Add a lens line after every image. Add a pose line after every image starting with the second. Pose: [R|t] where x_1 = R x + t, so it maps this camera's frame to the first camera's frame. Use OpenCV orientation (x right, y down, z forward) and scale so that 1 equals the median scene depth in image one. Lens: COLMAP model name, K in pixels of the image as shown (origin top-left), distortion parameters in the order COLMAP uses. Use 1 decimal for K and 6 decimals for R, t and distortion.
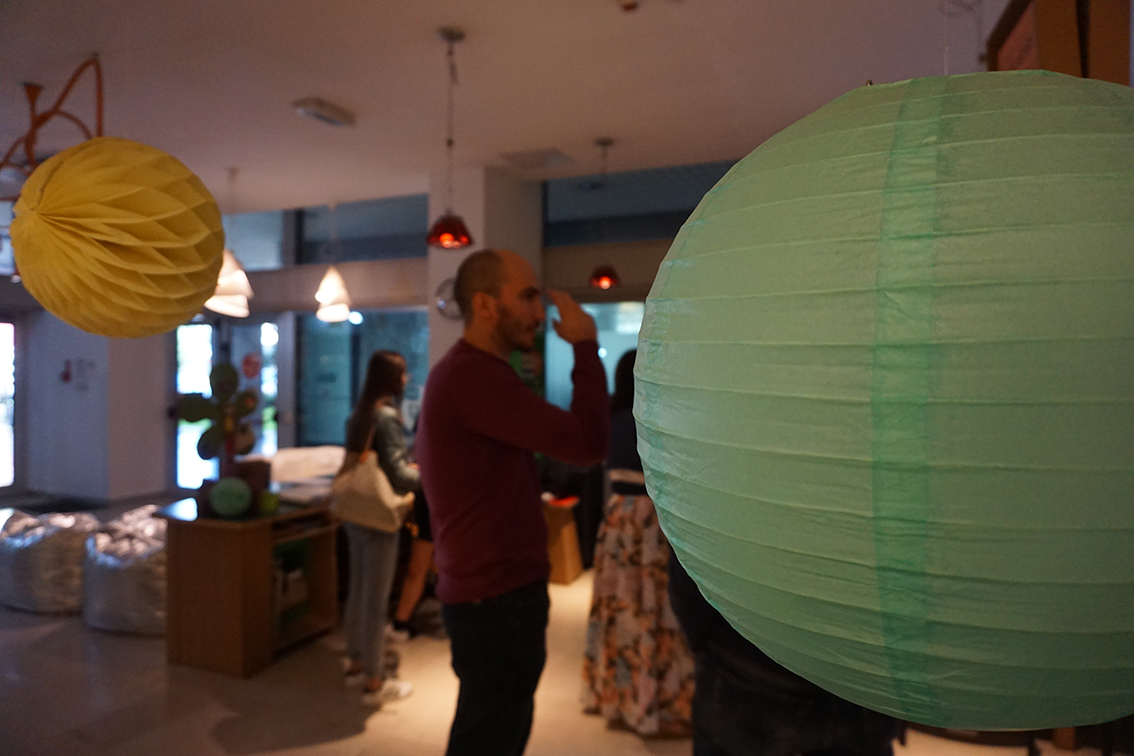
lens RADIAL K [[739.2, 0, 567.0], [0, 739.2, 378.0], [0, 0, 1]] dist [-0.038656, -0.001585]
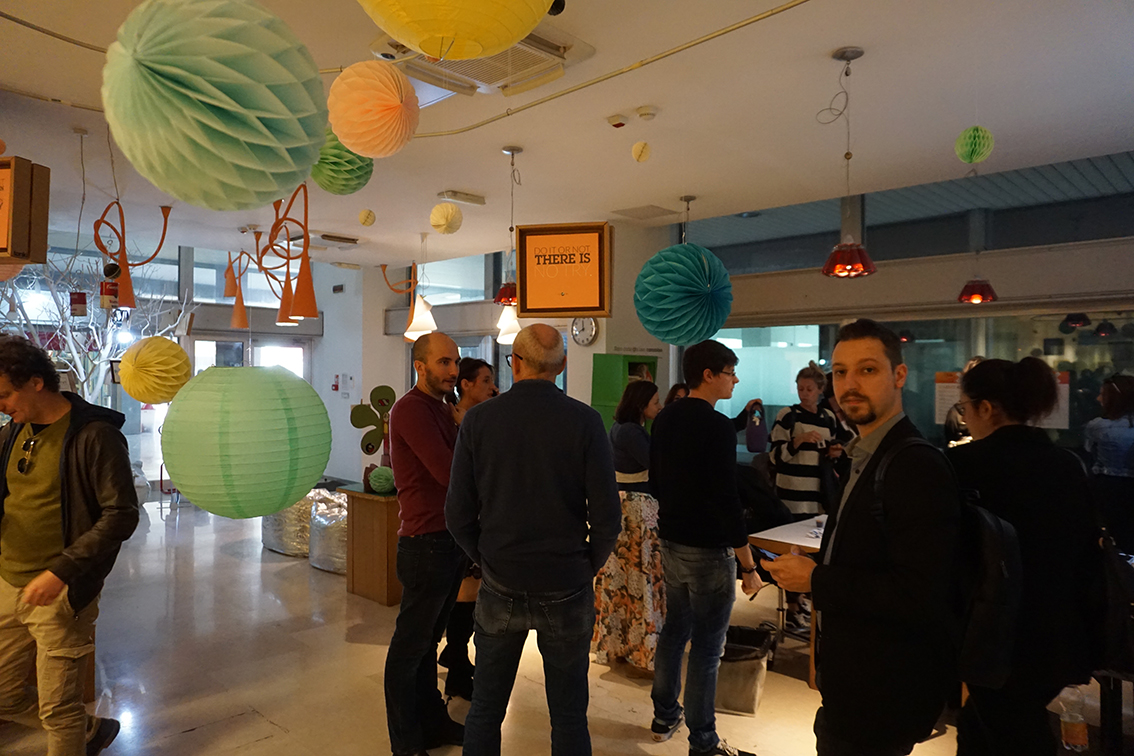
lens RADIAL K [[739.2, 0, 567.0], [0, 739.2, 378.0], [0, 0, 1]] dist [-0.038656, -0.001585]
pose [[0.938021, 0.001736, -0.346574, 0.358395], [-0.003849, 0.999978, -0.005410, -0.029049], [0.346557, 0.006408, 0.938007, -0.224103]]
